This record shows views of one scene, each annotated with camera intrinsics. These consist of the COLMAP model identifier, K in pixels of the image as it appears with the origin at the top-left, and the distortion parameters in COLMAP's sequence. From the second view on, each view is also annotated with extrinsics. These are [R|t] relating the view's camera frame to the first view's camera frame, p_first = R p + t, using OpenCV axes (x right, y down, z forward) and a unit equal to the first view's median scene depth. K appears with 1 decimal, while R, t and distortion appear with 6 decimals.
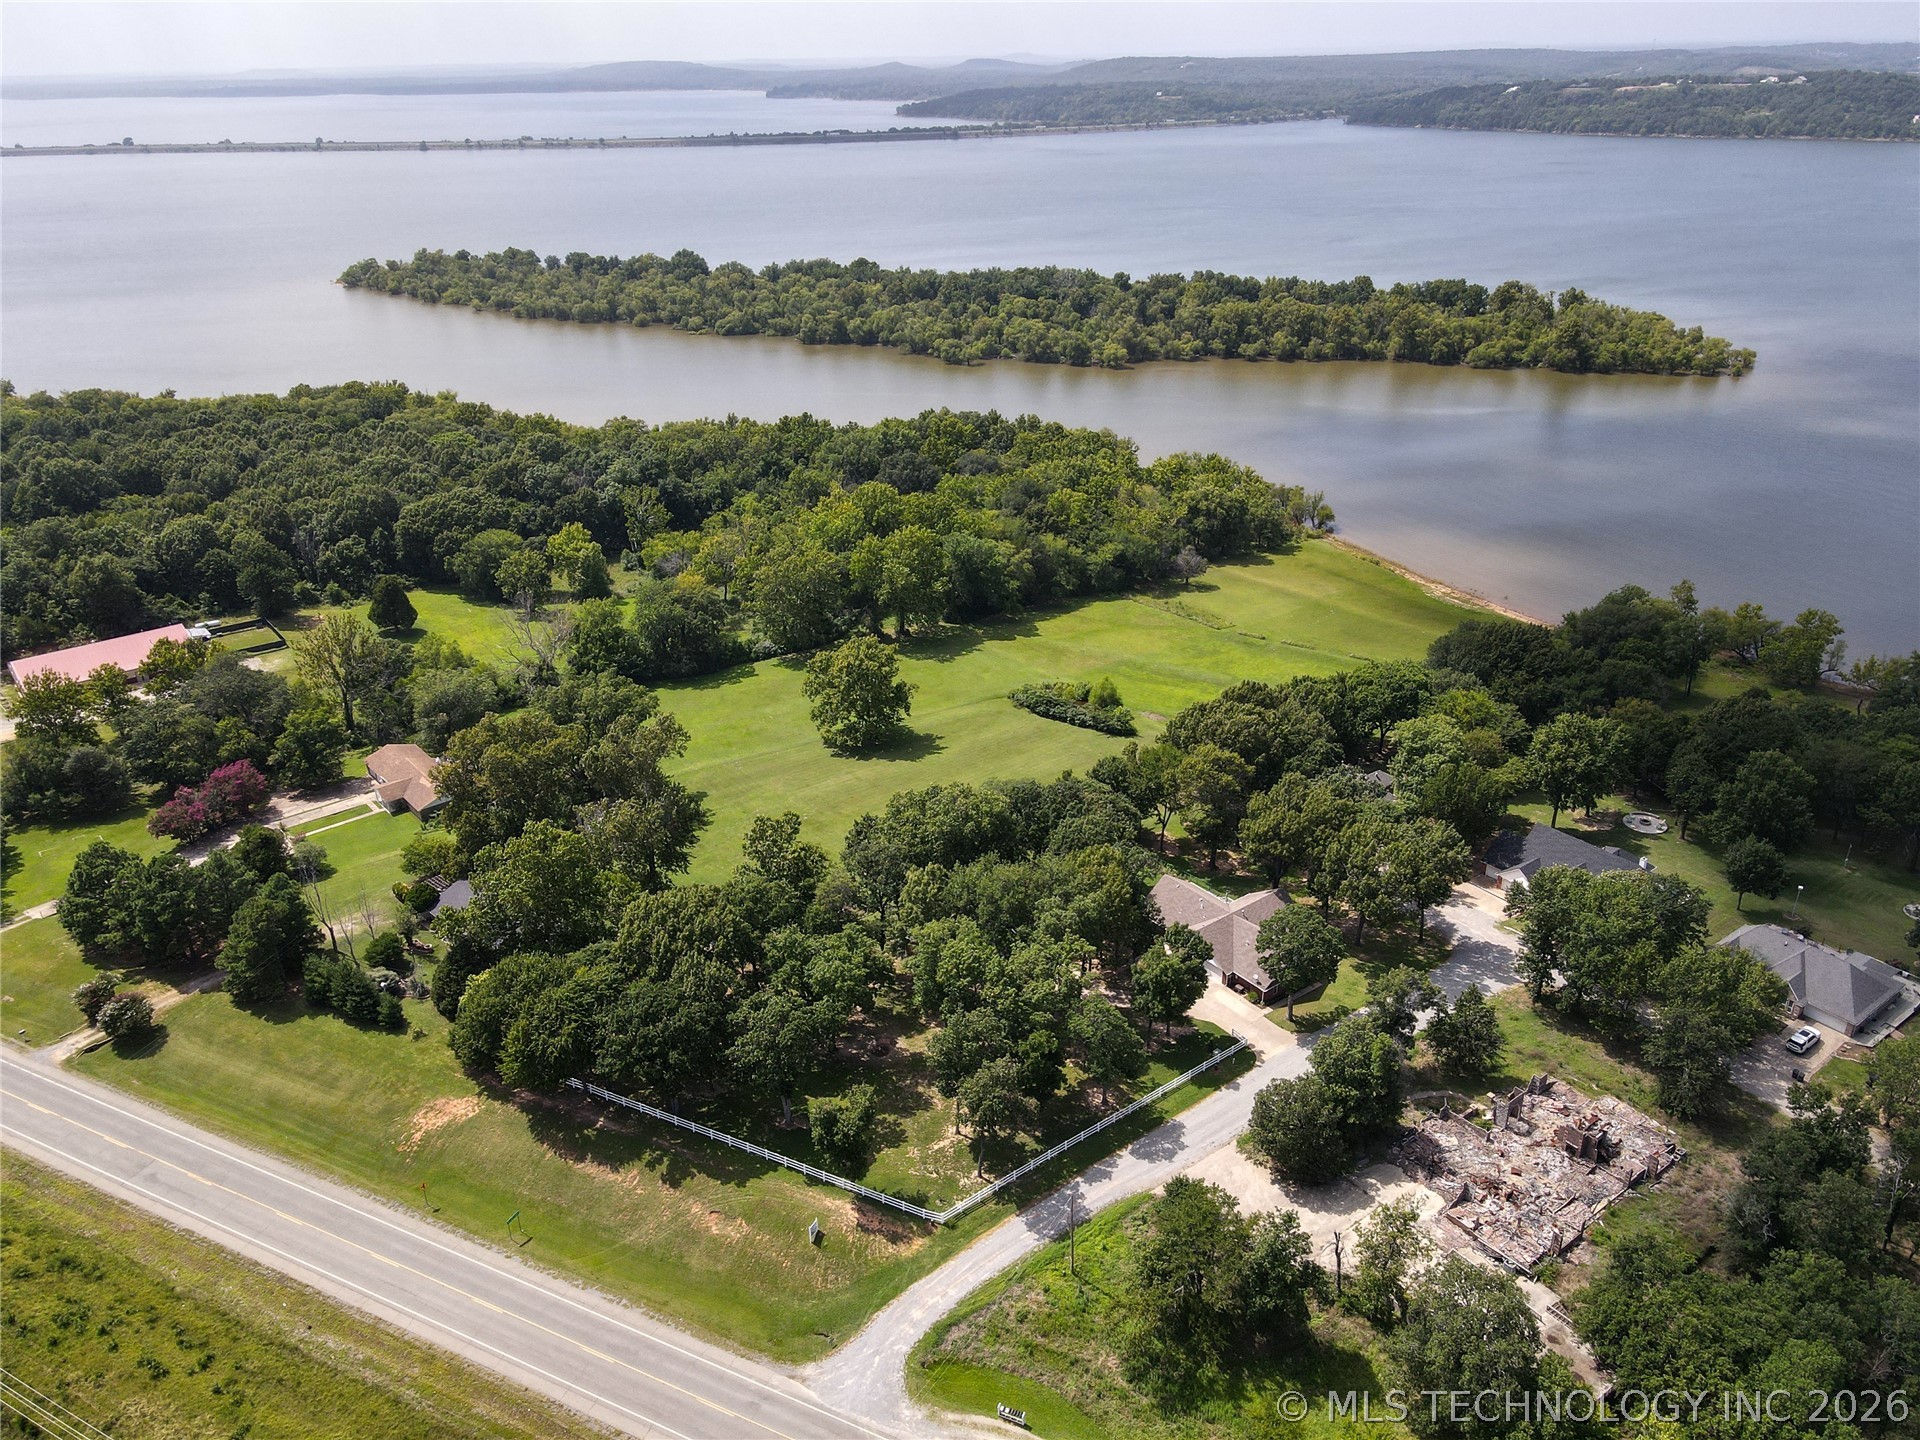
lens RADIAL K [[1405.8, 0, 967.9], [0, 1405.8, 714.8], [0, 0, 1]] dist [0.018189, 0.000714]
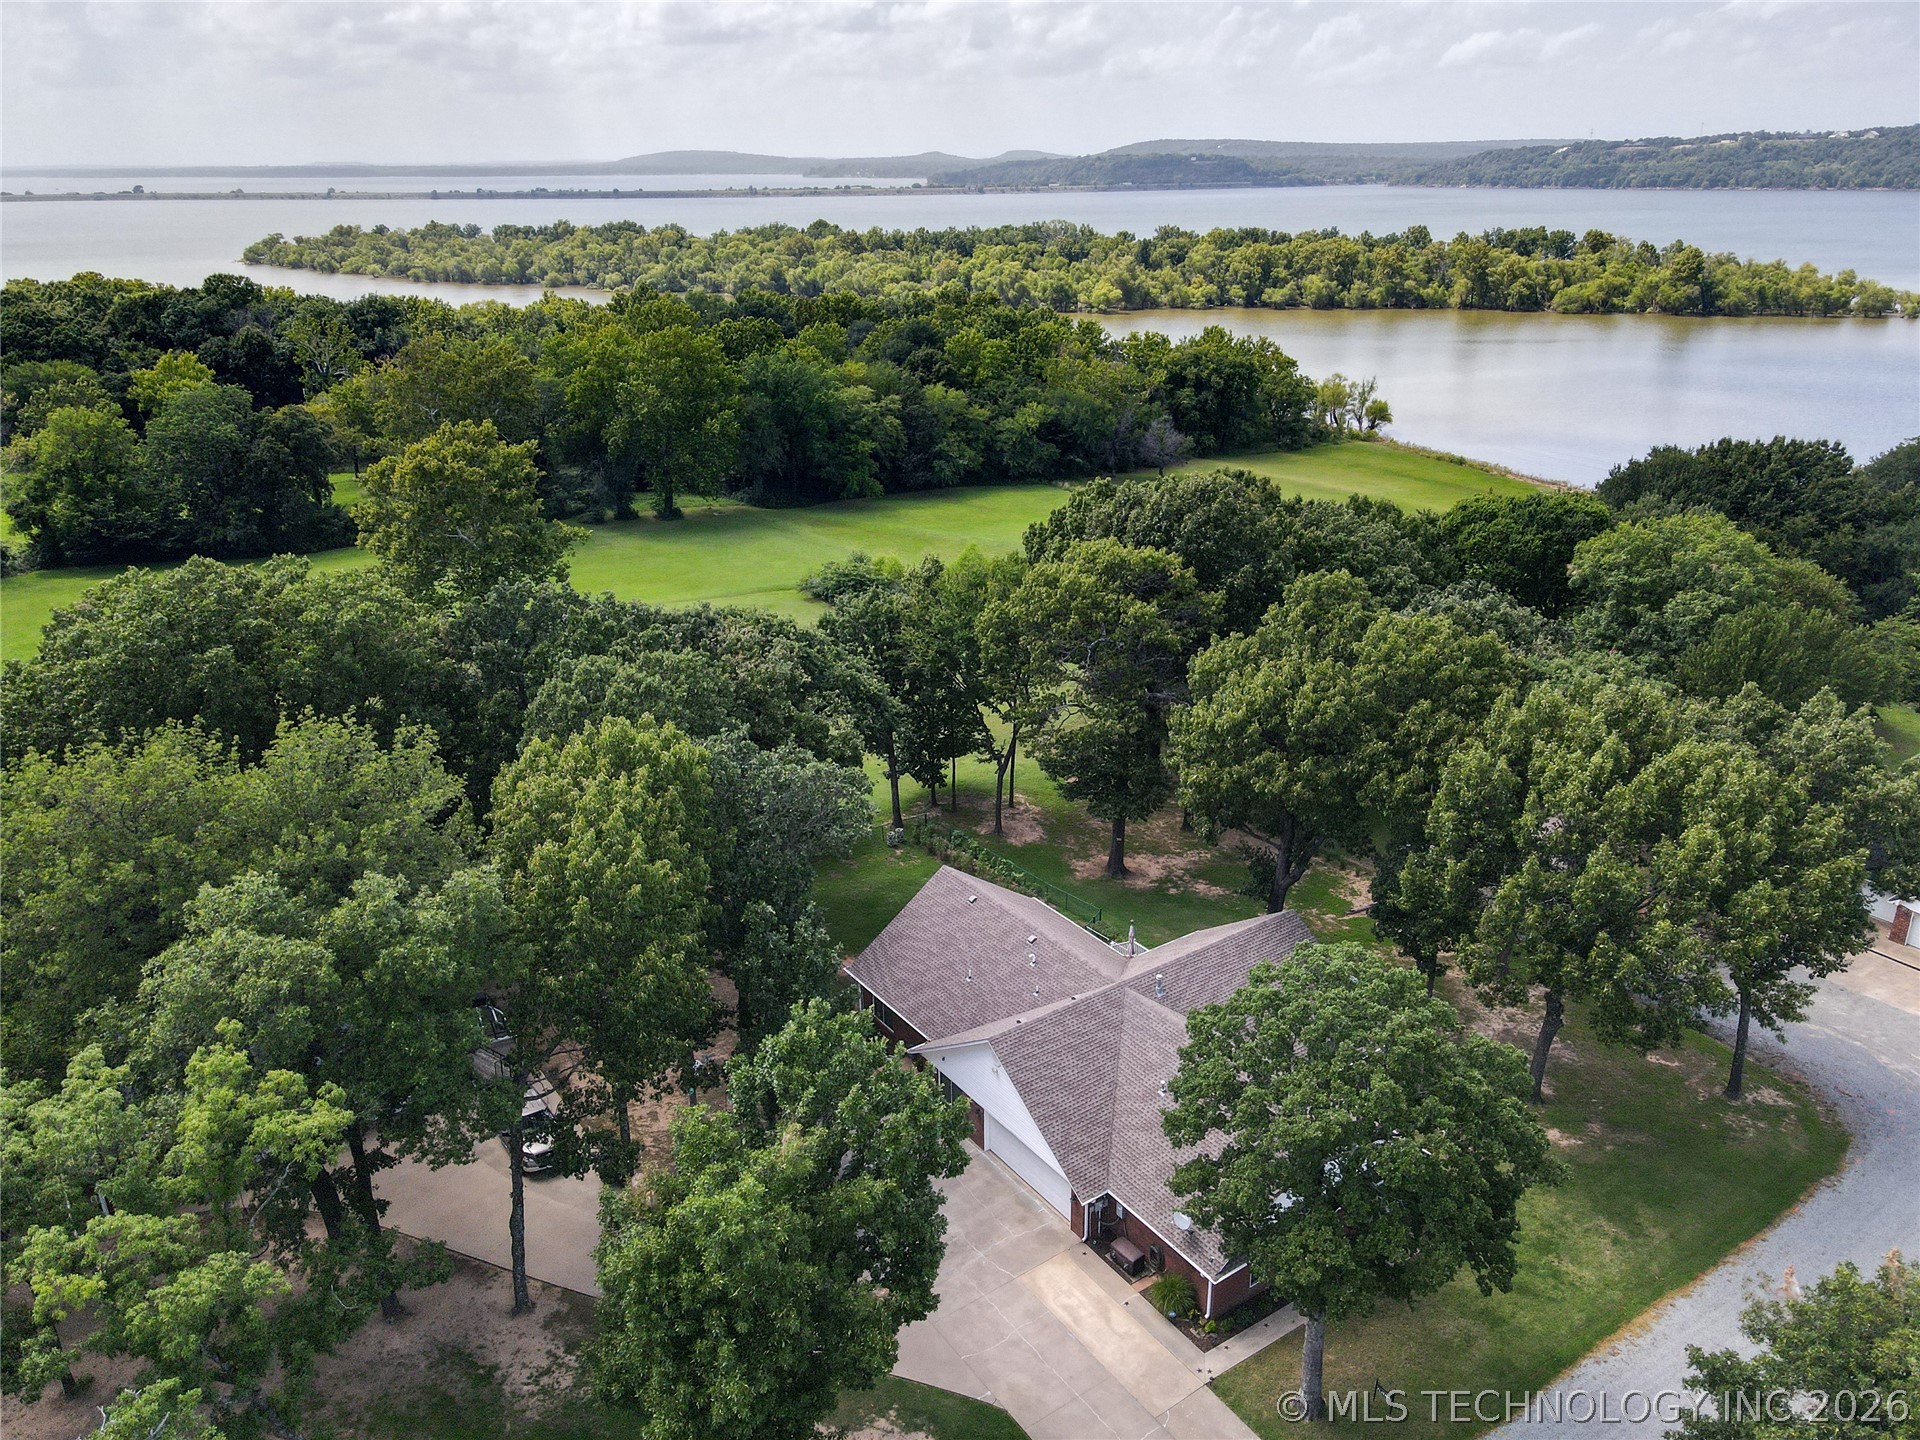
lens RADIAL K [[1405.8, 0, 972.7], [0, 1405.8, 716.3], [0, 0, 1]] dist [0.018189, 0.000714]
pose [[0.999568, 0.020500, -0.021083, 0.155709], [-0.021781, 0.997808, -0.062483, 0.099866], [0.019756, 0.062916, 0.997823, 0.672443]]
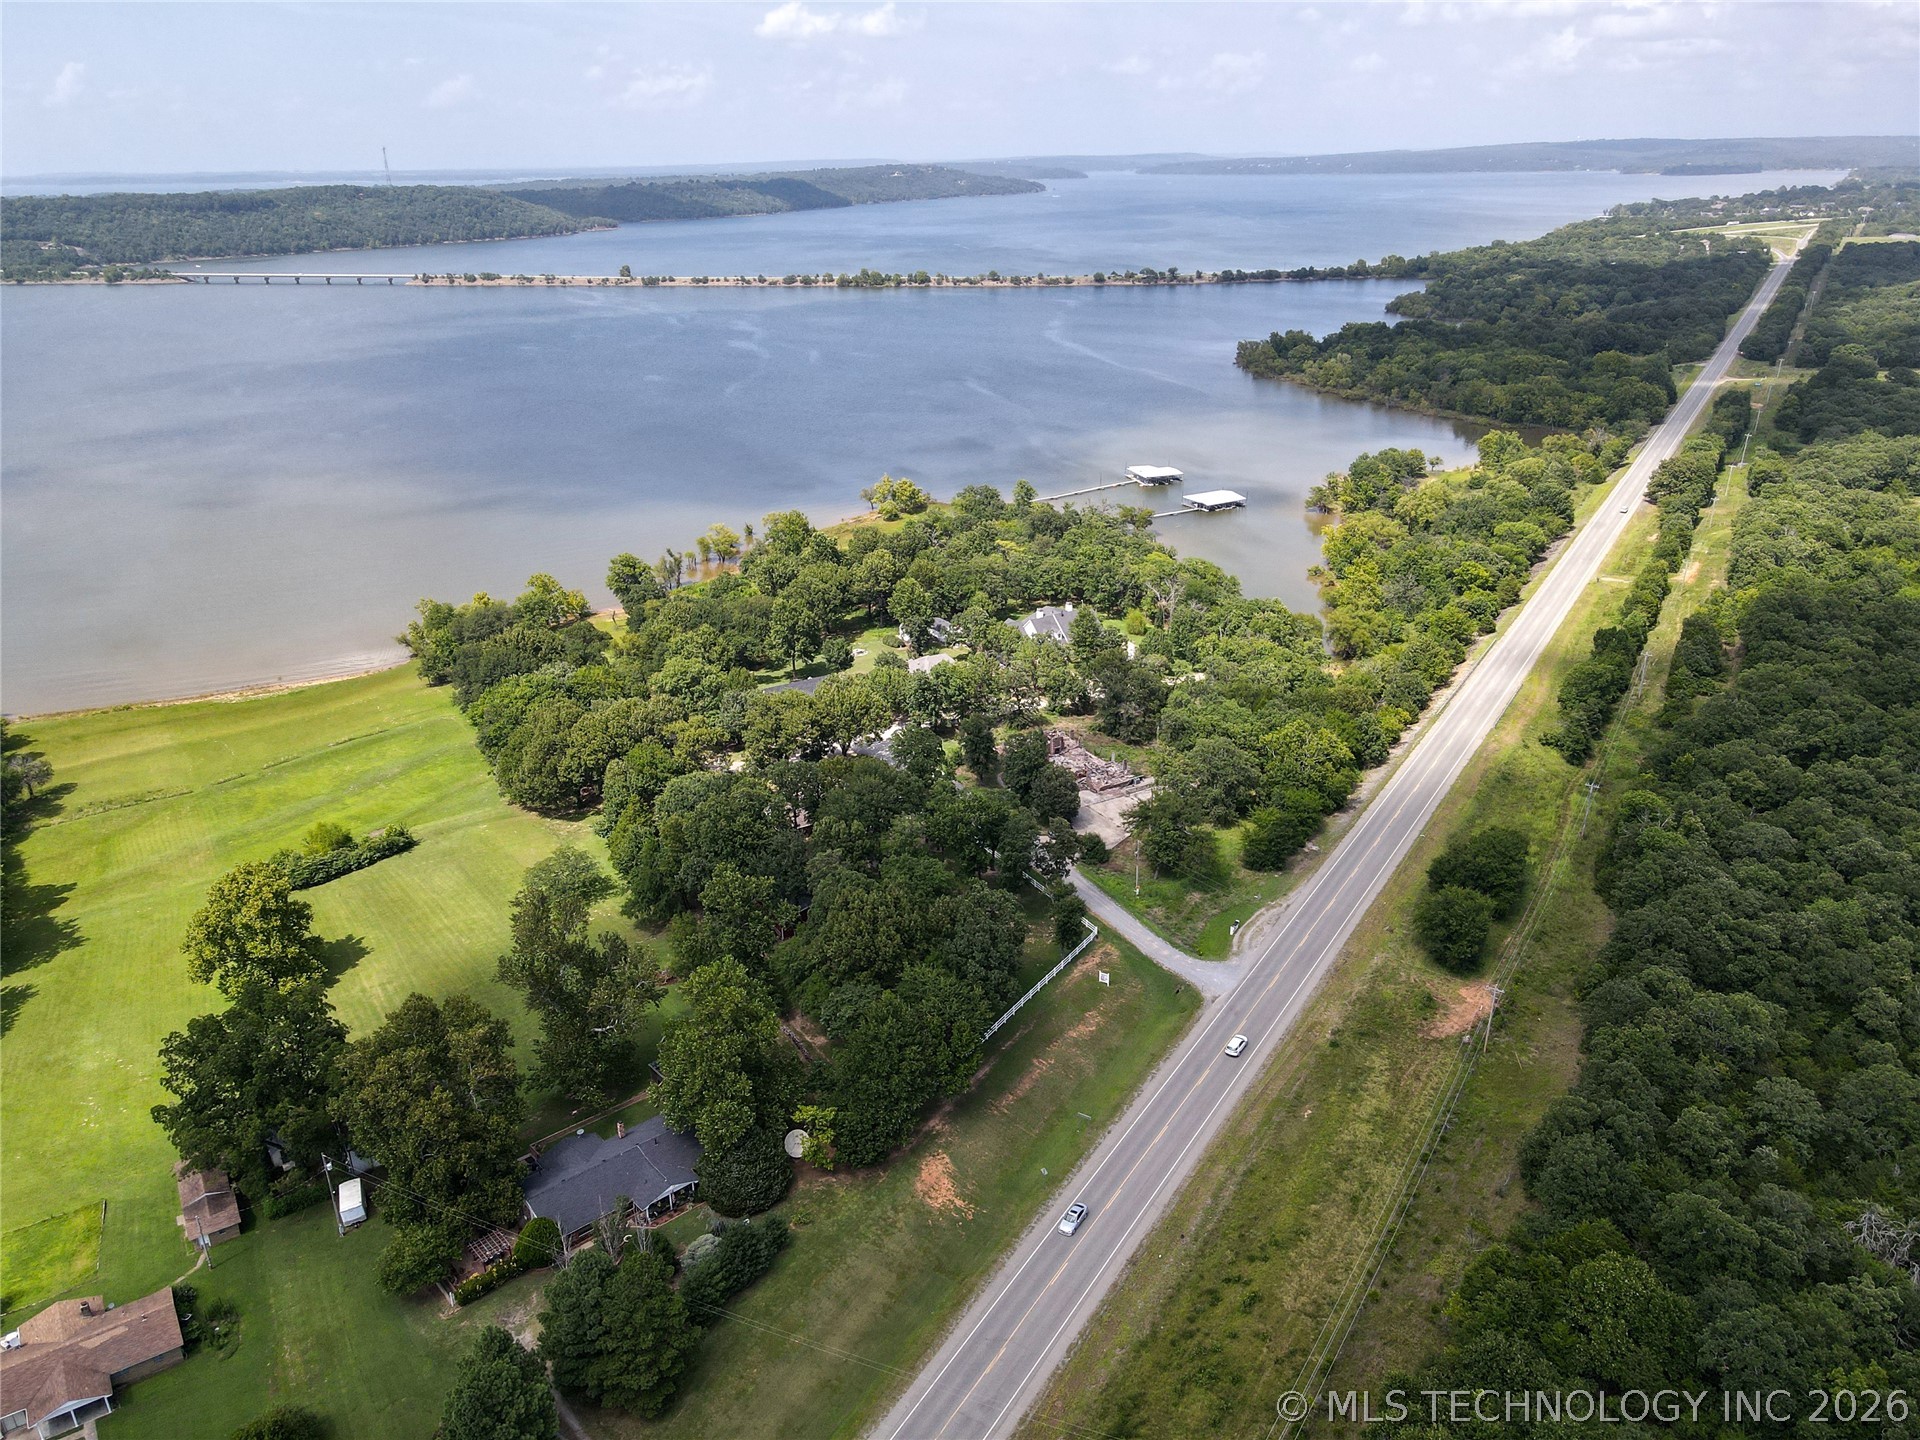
lens RADIAL K [[1405.8, 0, 969.6], [0, 1405.8, 720.2], [0, 0, 1]] dist [0.018189, 0.000714]
pose [[0.095209, -0.353383, 0.930621, -1.002198], [0.435842, 0.855298, 0.280191, -0.226662], [-0.894973, 0.378928, 0.235451, 0.526244]]
